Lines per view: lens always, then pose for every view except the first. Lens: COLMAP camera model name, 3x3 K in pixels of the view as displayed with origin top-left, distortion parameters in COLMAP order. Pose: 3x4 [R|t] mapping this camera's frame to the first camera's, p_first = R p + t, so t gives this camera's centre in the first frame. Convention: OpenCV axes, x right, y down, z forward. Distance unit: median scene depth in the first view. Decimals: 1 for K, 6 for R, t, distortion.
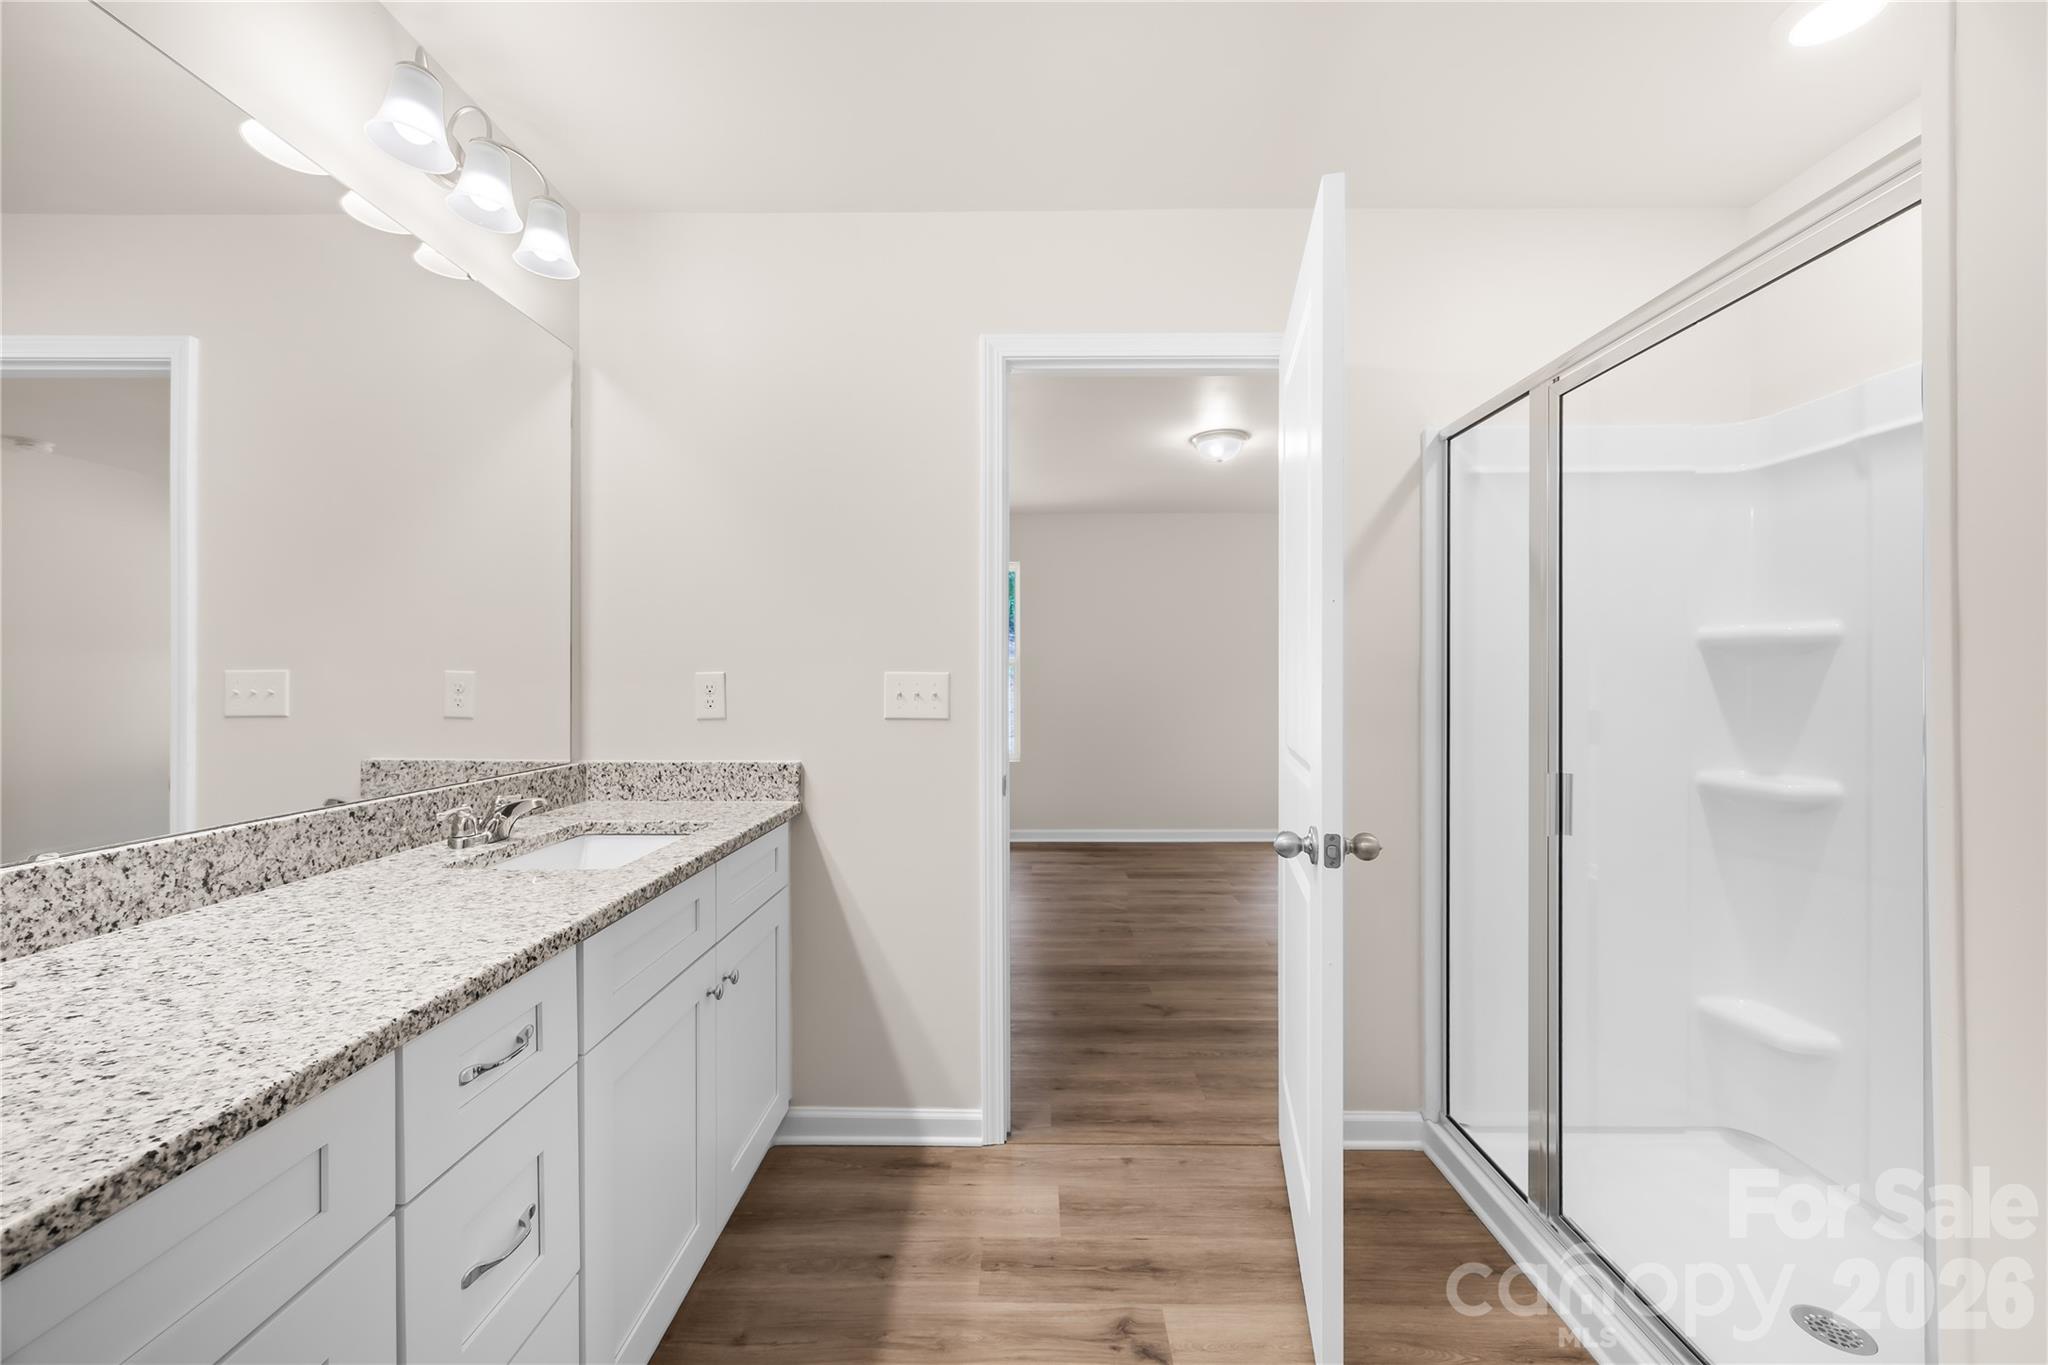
lens RADIAL K [[778.5, 0, 1022.2], [0, 778.5, 680.4], [0, 0, 1]] dist [0.000374, -0.000004]
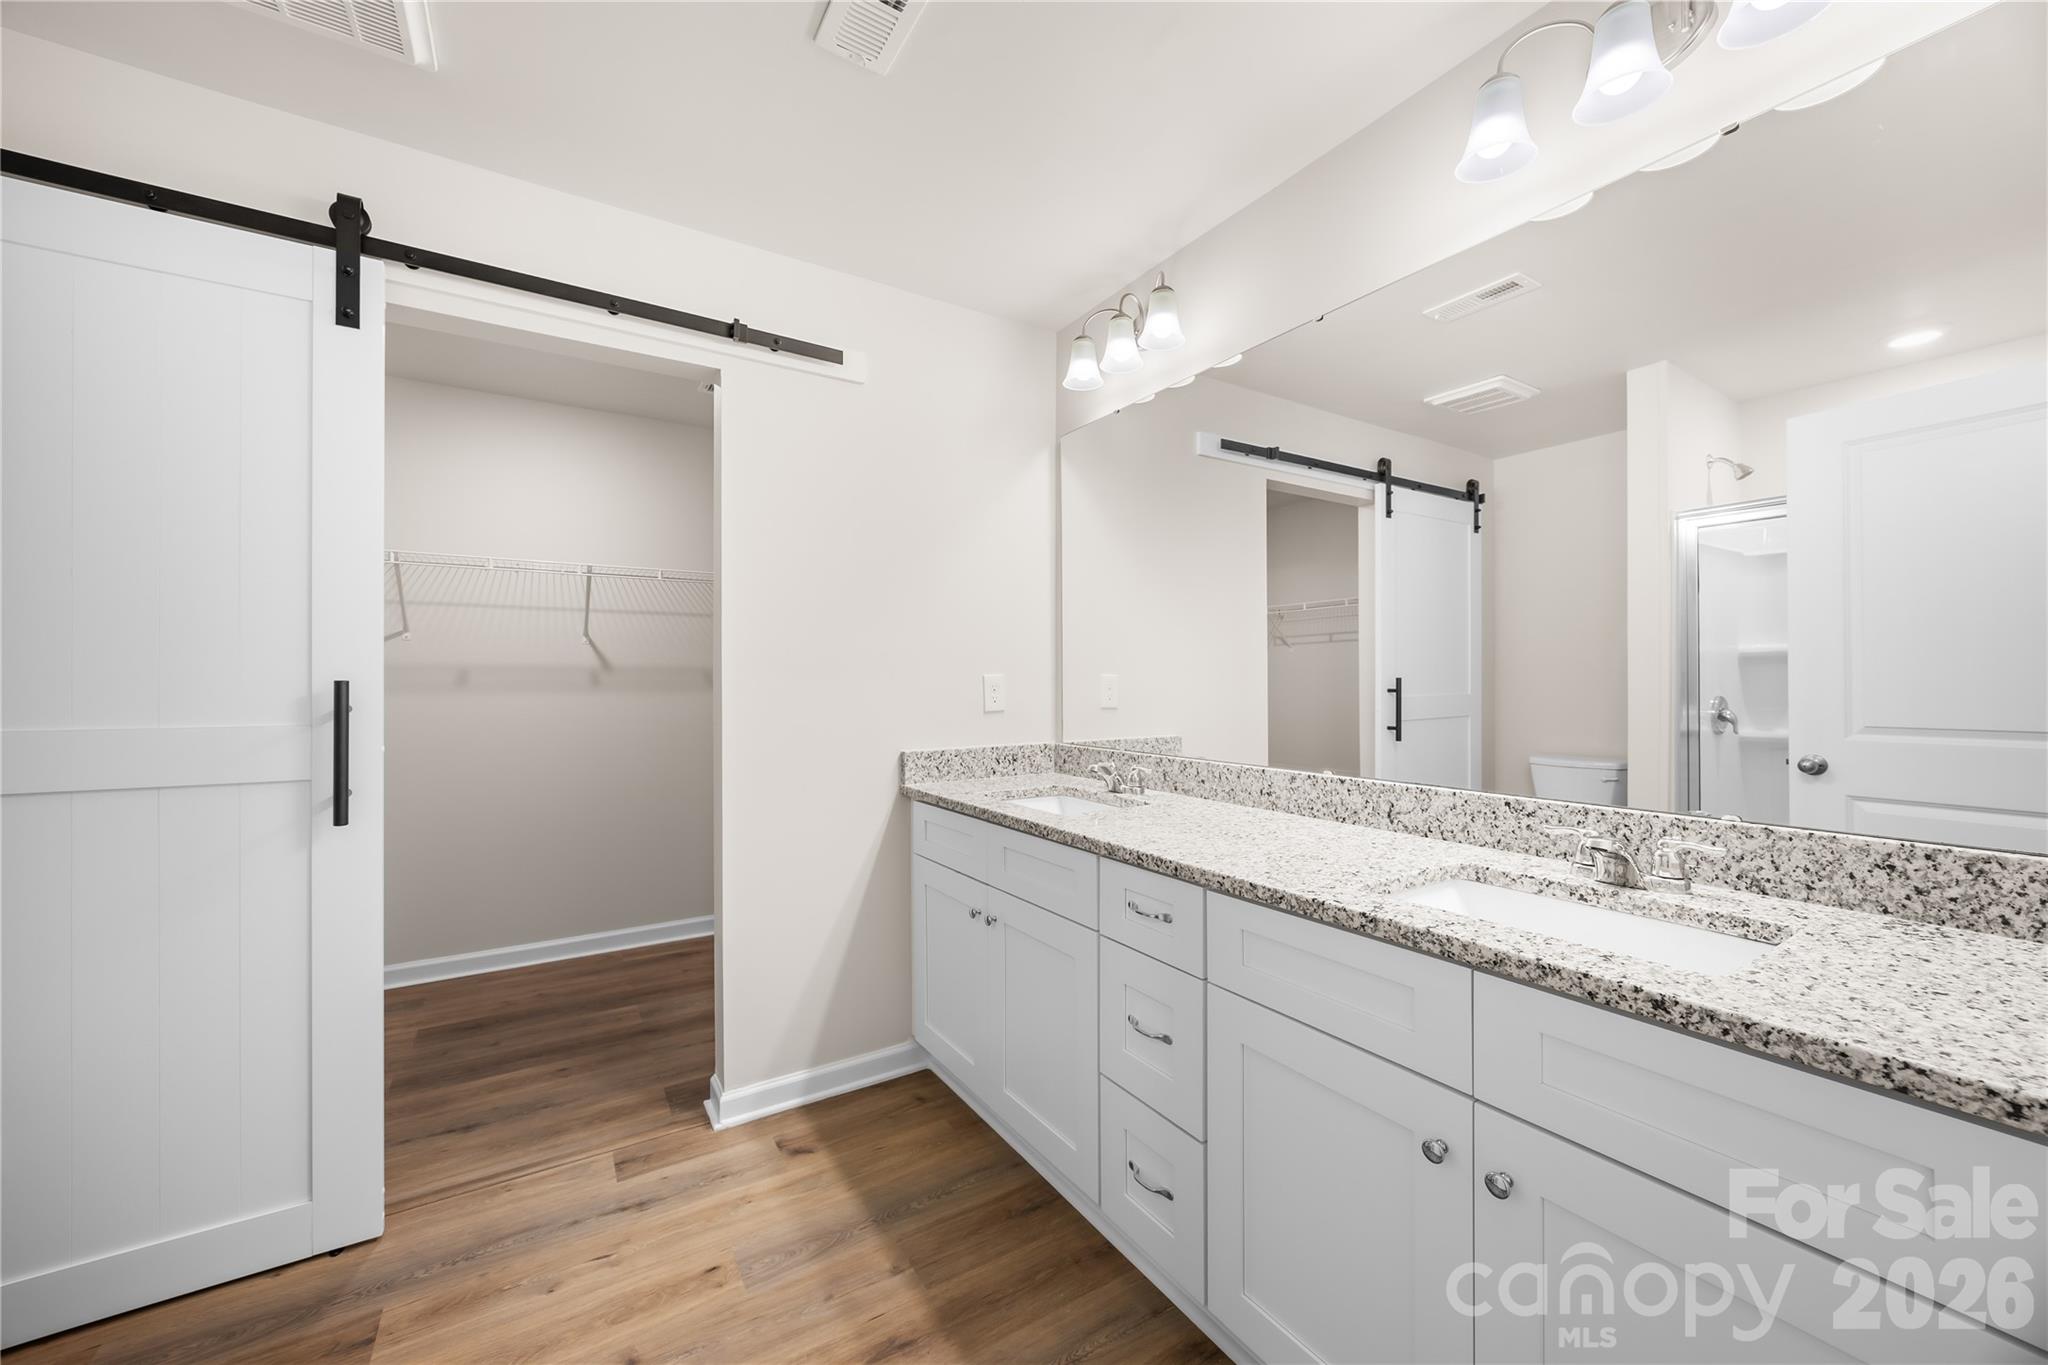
lens RADIAL K [[778.5, 0, 1019.6], [0, 778.5, 673.6], [0, 0, 1]] dist [0.000374, -0.000004]
pose [[-0.845839, 0.001180, -0.533437, 0.306673], [0.006616, 0.999944, -0.008278, -0.007051], [0.533397, -0.010531, -0.845799, 1.585555]]
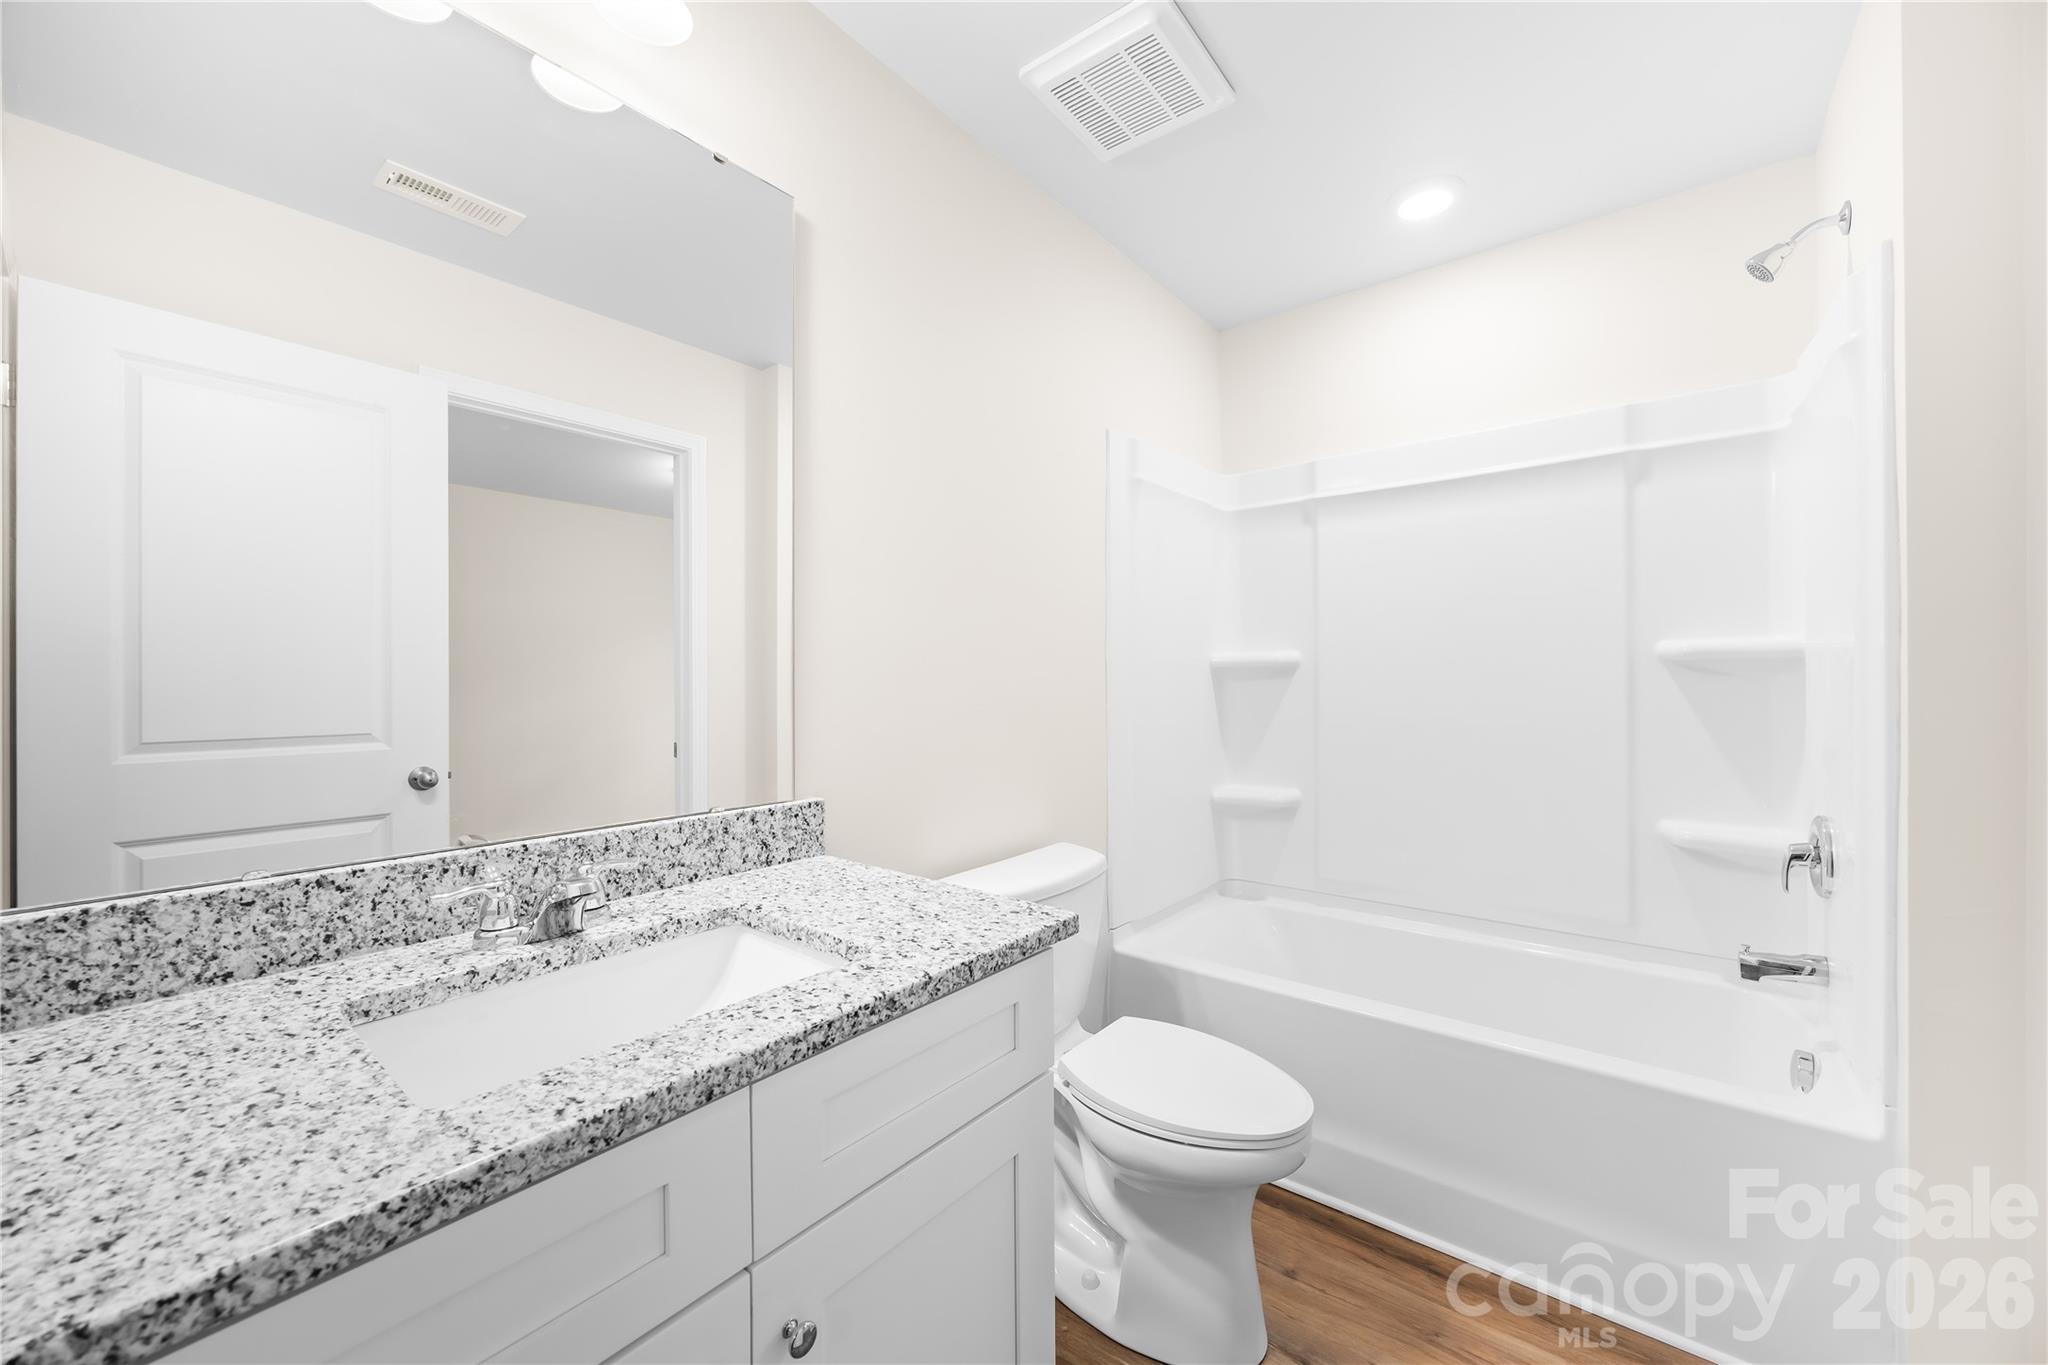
lens RADIAL K [[778.5, 0, 1027.3], [0, 778.5, 687.4], [0, 0, 1]] dist [0.000374, -0.000004]
pose [[0.788608, 0.007085, -0.614855, 0.012671], [0.000429, 0.999927, 0.012072, -0.003053], [0.614895, -0.009784, 0.788548, 0.843358]]
